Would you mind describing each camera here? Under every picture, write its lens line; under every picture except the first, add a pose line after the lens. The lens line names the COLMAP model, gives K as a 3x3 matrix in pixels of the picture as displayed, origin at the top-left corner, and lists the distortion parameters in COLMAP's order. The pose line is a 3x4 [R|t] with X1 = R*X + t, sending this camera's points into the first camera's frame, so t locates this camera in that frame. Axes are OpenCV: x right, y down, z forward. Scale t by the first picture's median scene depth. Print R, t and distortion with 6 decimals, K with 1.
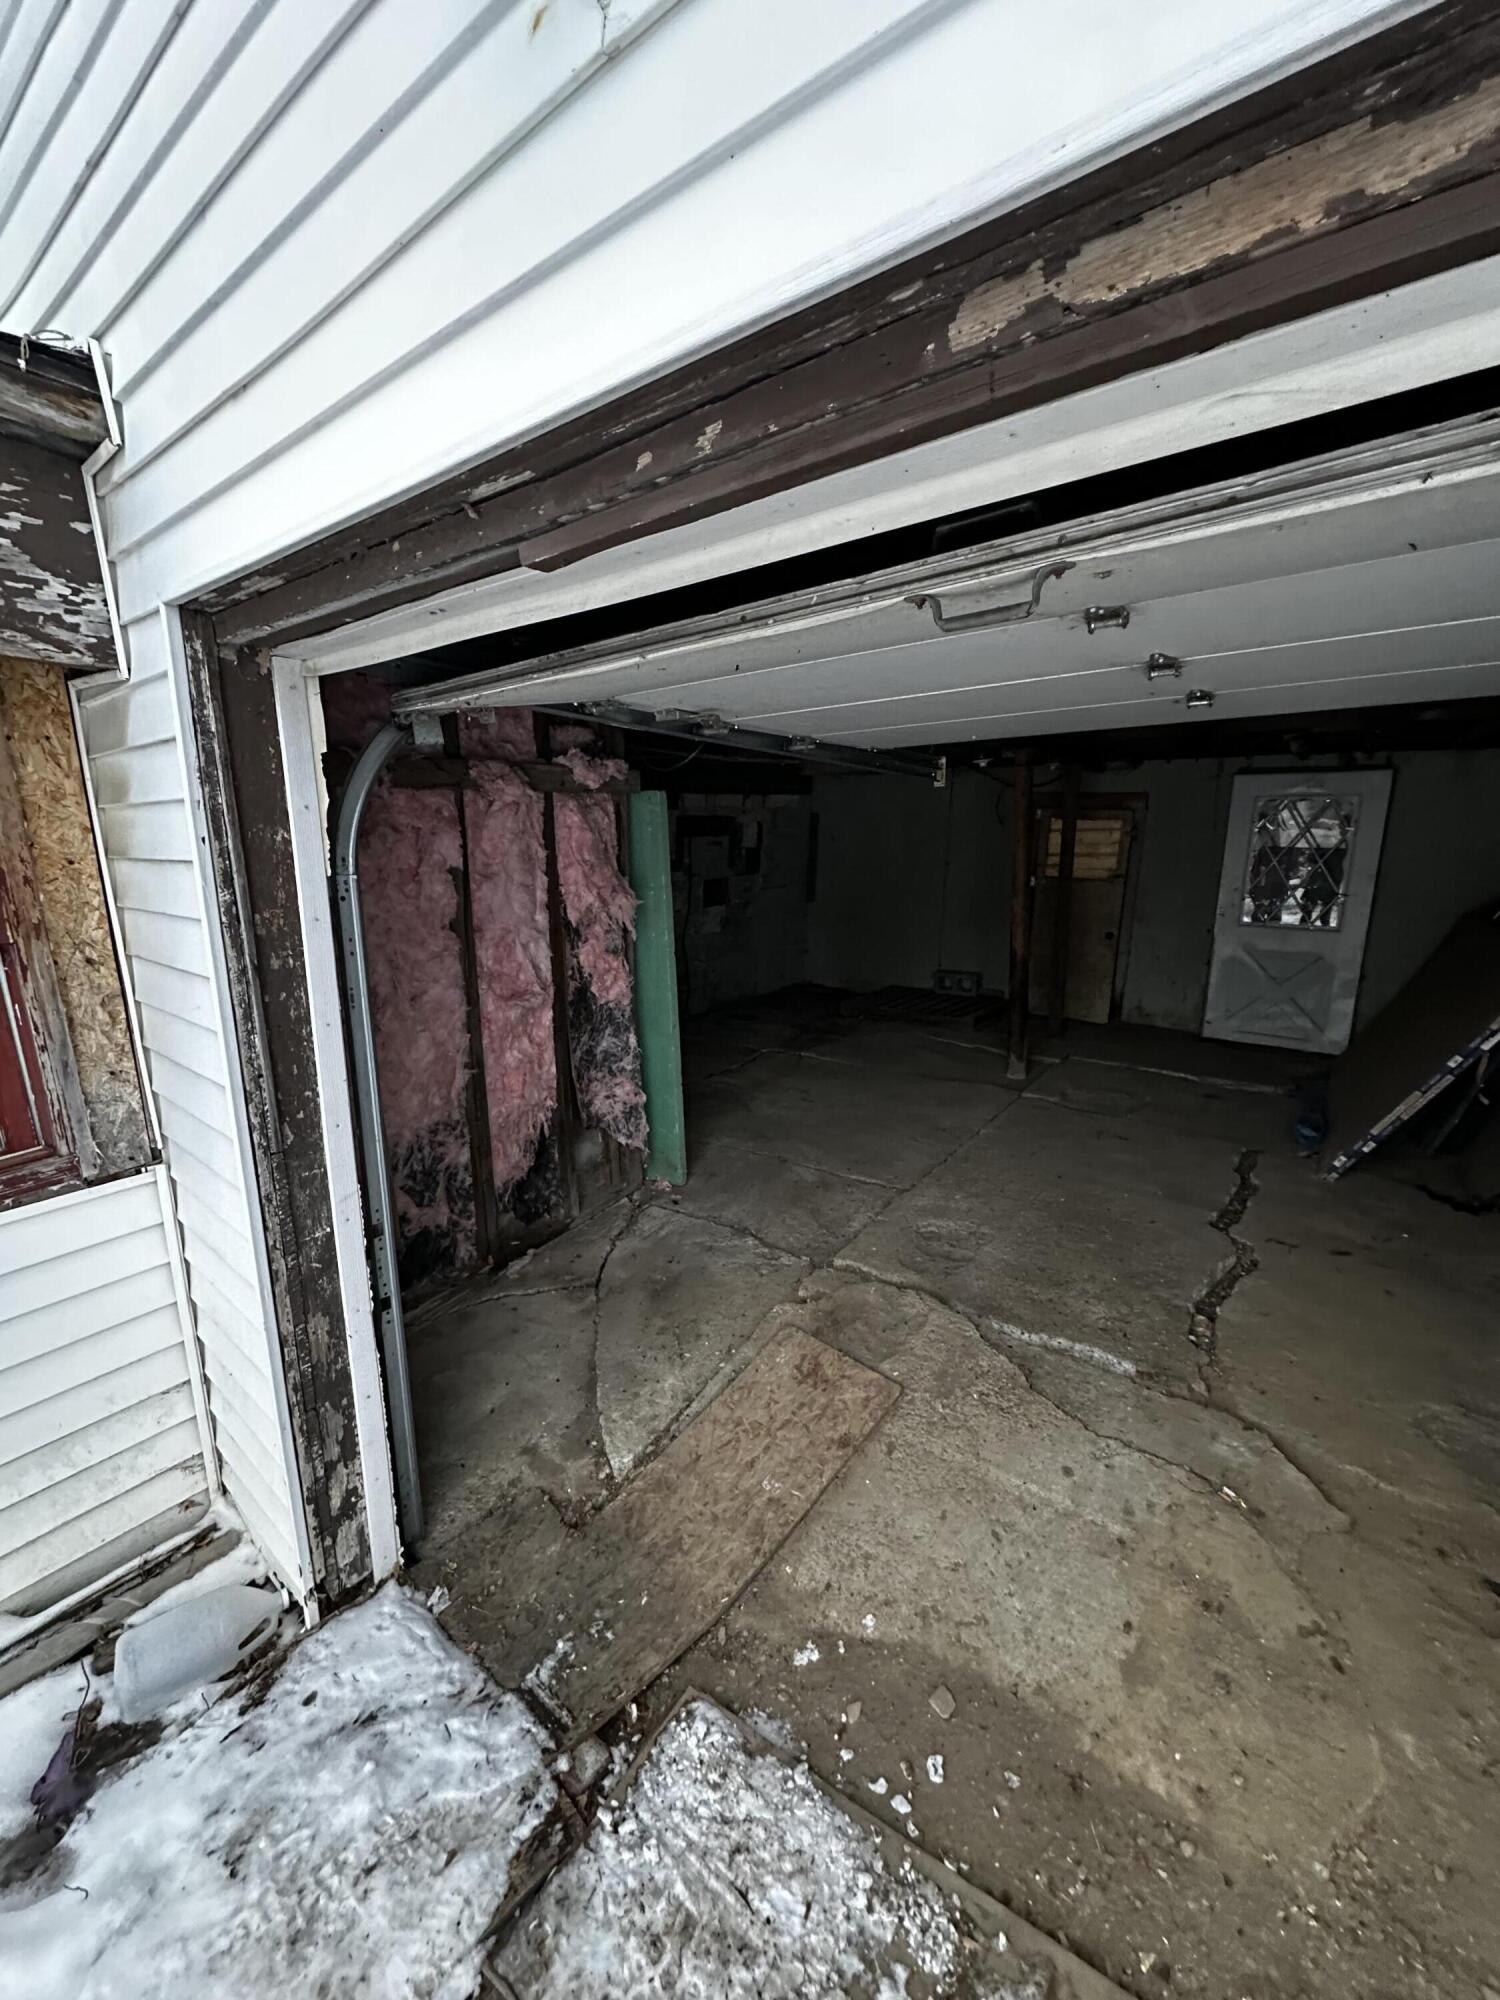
lens RADIAL K [[790.1, 0, 746.8], [0, 790.1, 1003.1], [0, 0, 1]] dist [-0.001510, -0.000142]
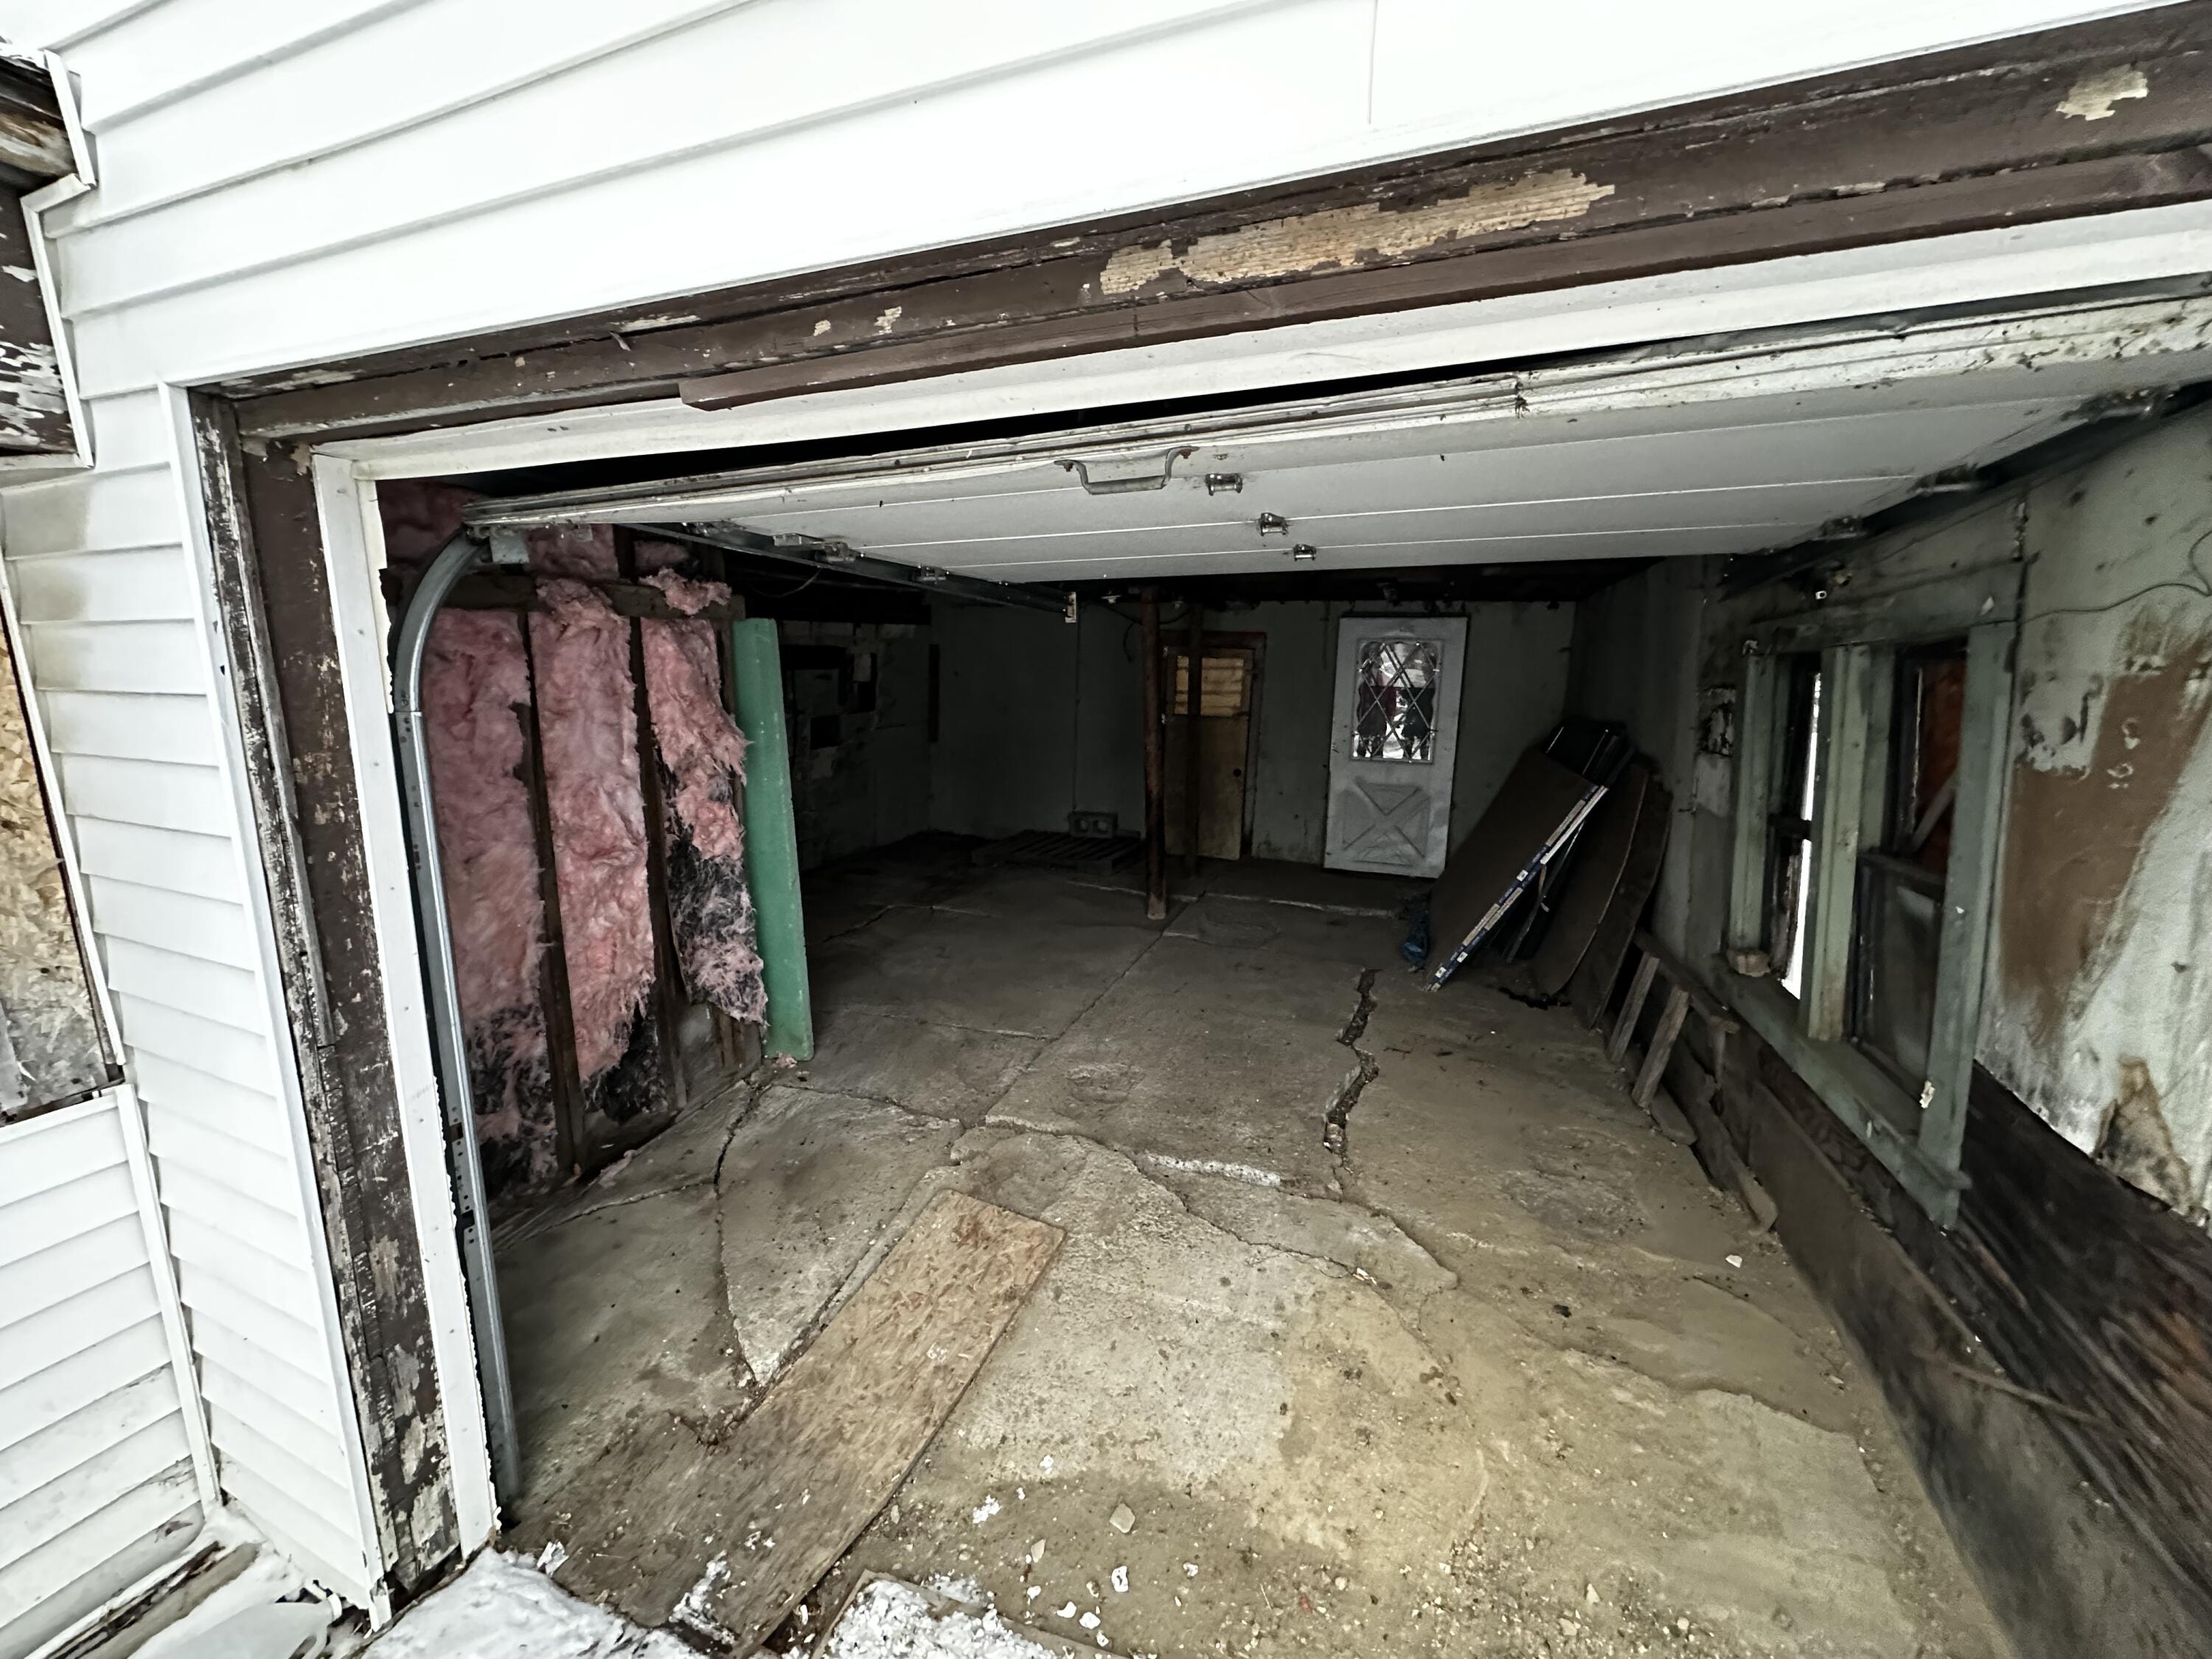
lens RADIAL K [[873.9, 0, 1100.2], [0, 873.9, 834.4], [0, 0, 1]] dist [-0.001510, -0.000142]
pose [[0.962540, -0.036983, 0.268605, -0.044144], [0.042969, 0.998941, -0.016438, 0.015336], [-0.267713, 0.027364, 0.963110, -0.090872]]
